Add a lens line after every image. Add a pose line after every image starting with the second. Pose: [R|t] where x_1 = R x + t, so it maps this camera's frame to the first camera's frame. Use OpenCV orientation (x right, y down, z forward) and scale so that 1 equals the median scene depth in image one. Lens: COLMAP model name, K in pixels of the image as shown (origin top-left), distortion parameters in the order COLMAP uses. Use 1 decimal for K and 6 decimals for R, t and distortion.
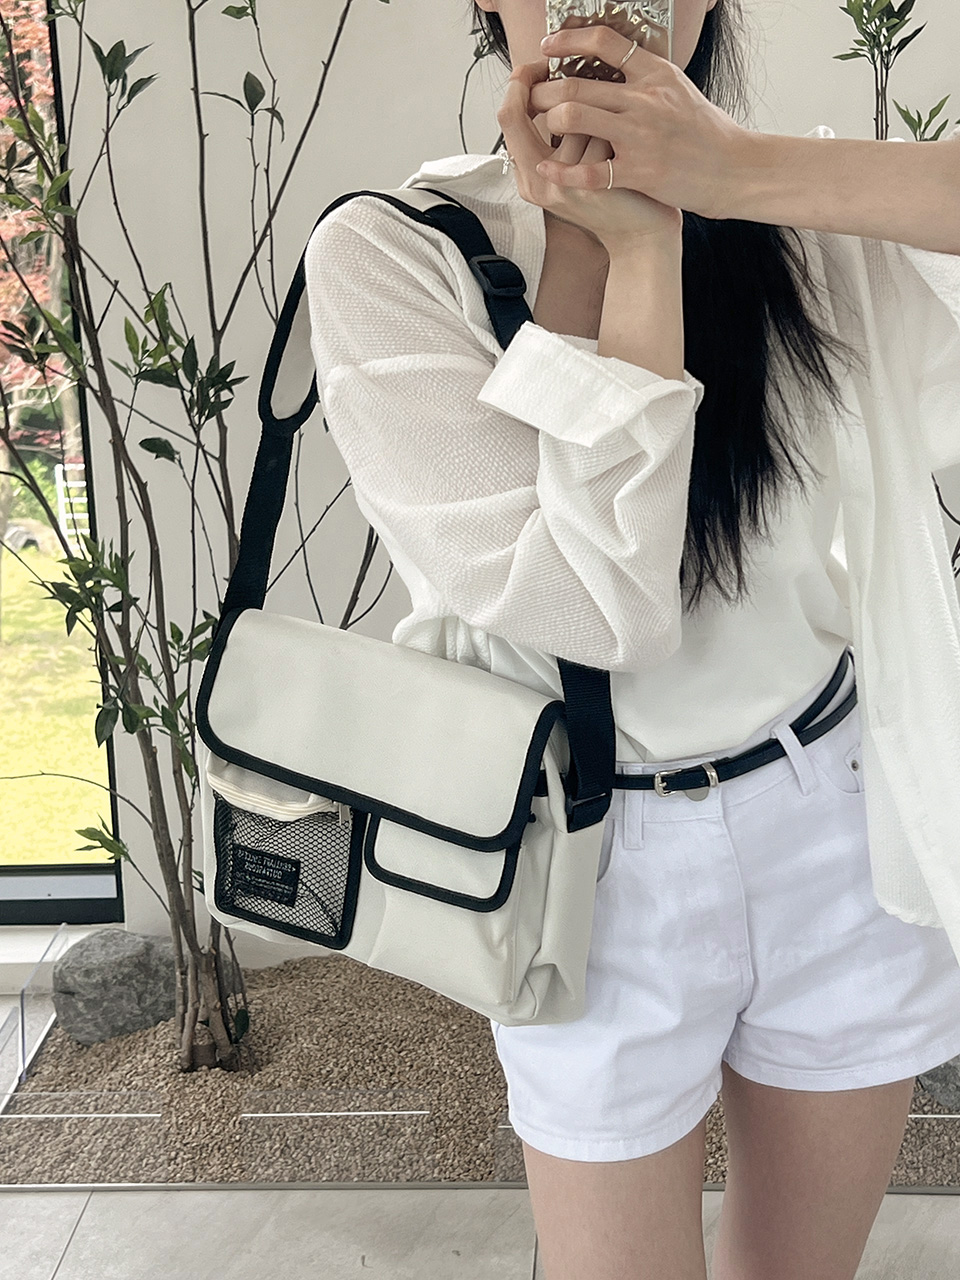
lens RADIAL K [[1994.3, 0, 510.5], [0, 1994.3, 635.8], [0, 0, 1]] dist [0.048273, 0.000000]
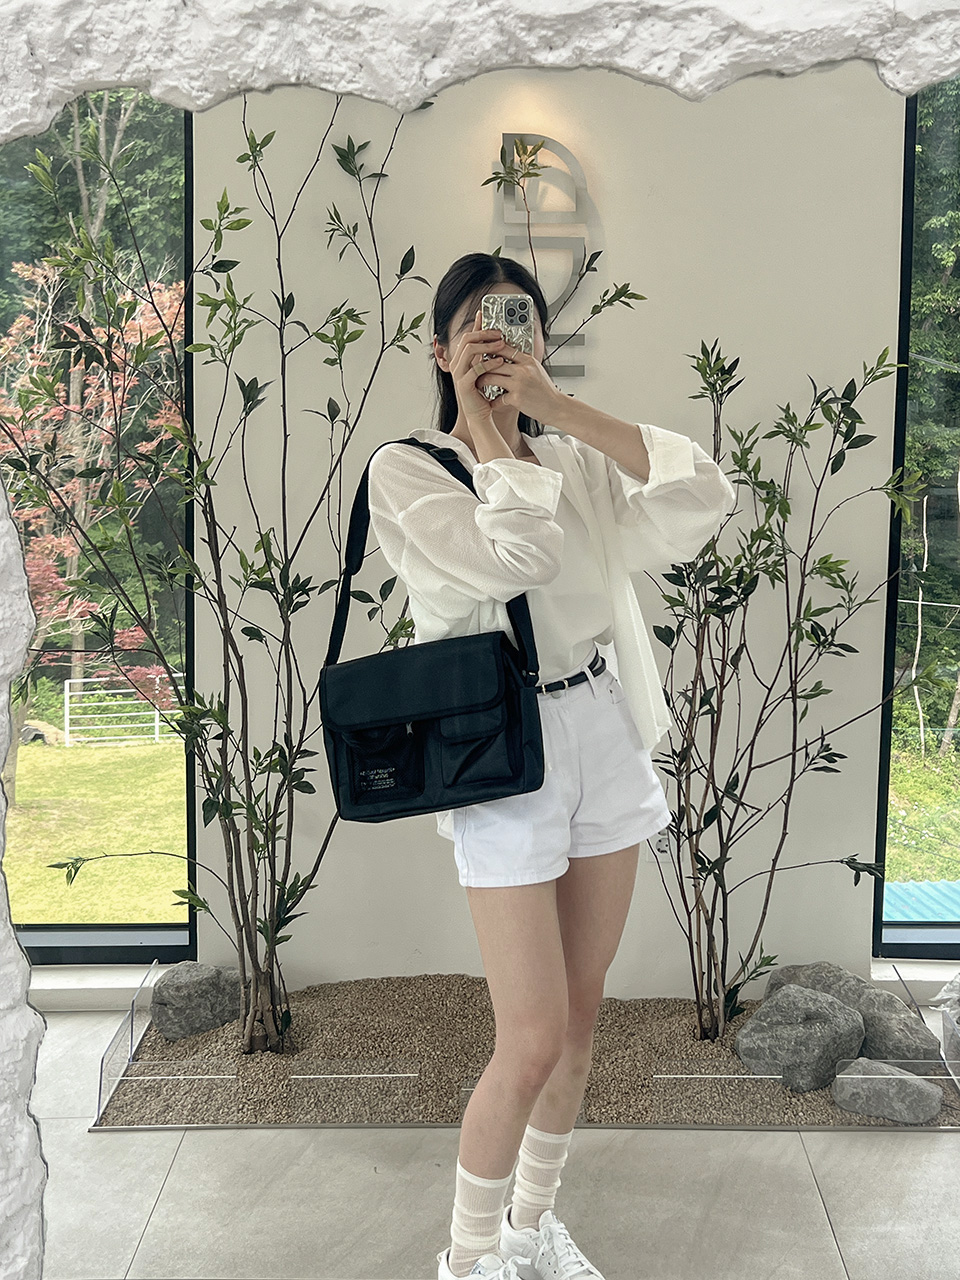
lens RADIAL K [[1613.9, 0, 480.1], [0, 1613.9, 662.5], [0, 0, 1]] dist [0.000469, 0.000000]
pose [[0.998706, 0.019184, 0.047102, -0.054495], [-0.014680, 0.995449, -0.094163, 0.041850], [-0.048694, 0.093350, 0.994442, -0.226198]]
